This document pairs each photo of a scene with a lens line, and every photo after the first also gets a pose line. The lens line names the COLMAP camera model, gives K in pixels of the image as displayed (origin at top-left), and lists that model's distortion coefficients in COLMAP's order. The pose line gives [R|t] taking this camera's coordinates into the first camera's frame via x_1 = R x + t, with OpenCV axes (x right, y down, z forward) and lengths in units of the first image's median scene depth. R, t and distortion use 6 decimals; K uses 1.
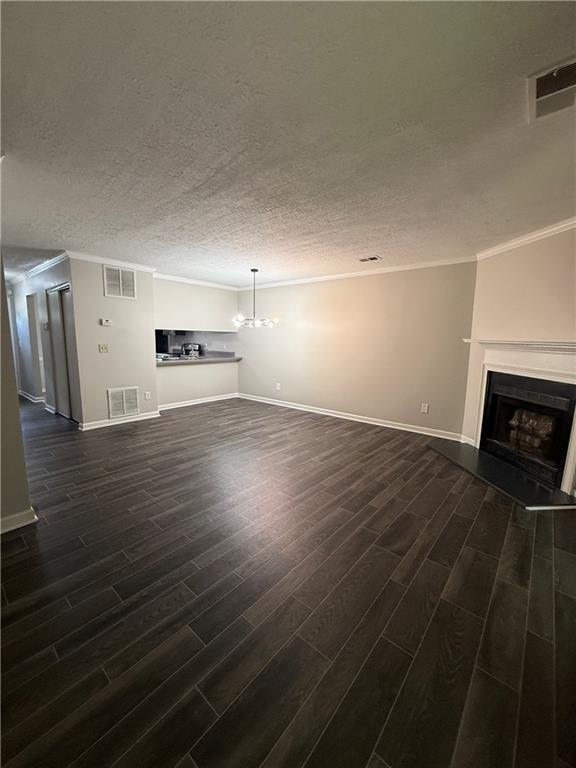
lens RADIAL K [[305.0, 0, 290.3], [0, 305.0, 383.8], [0, 0, 1]] dist [0.002400, -0.000707]
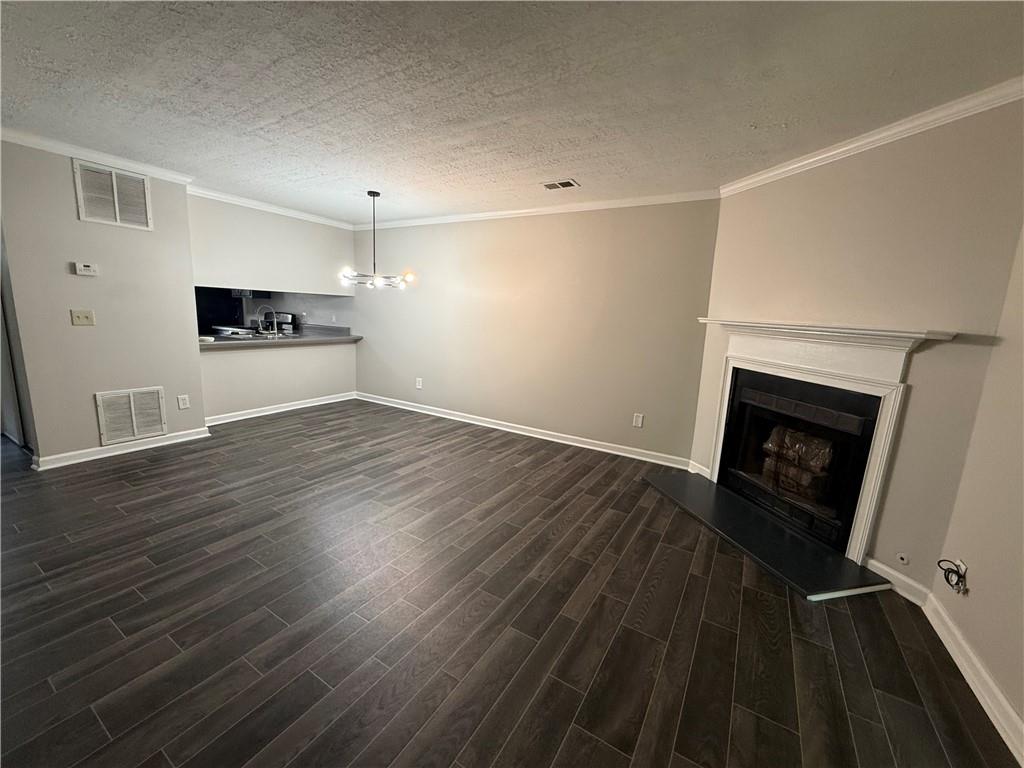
lens RADIAL K [[406.7, 0, 510.7], [0, 406.7, 383.9], [0, 0, 1]] dist [0.002400, -0.000707]
pose [[0.988377, 0.000645, 0.152023, 0.035477], [-0.006003, 0.999377, 0.034788, -0.033727], [-0.151906, -0.035296, 0.987765, 0.197191]]
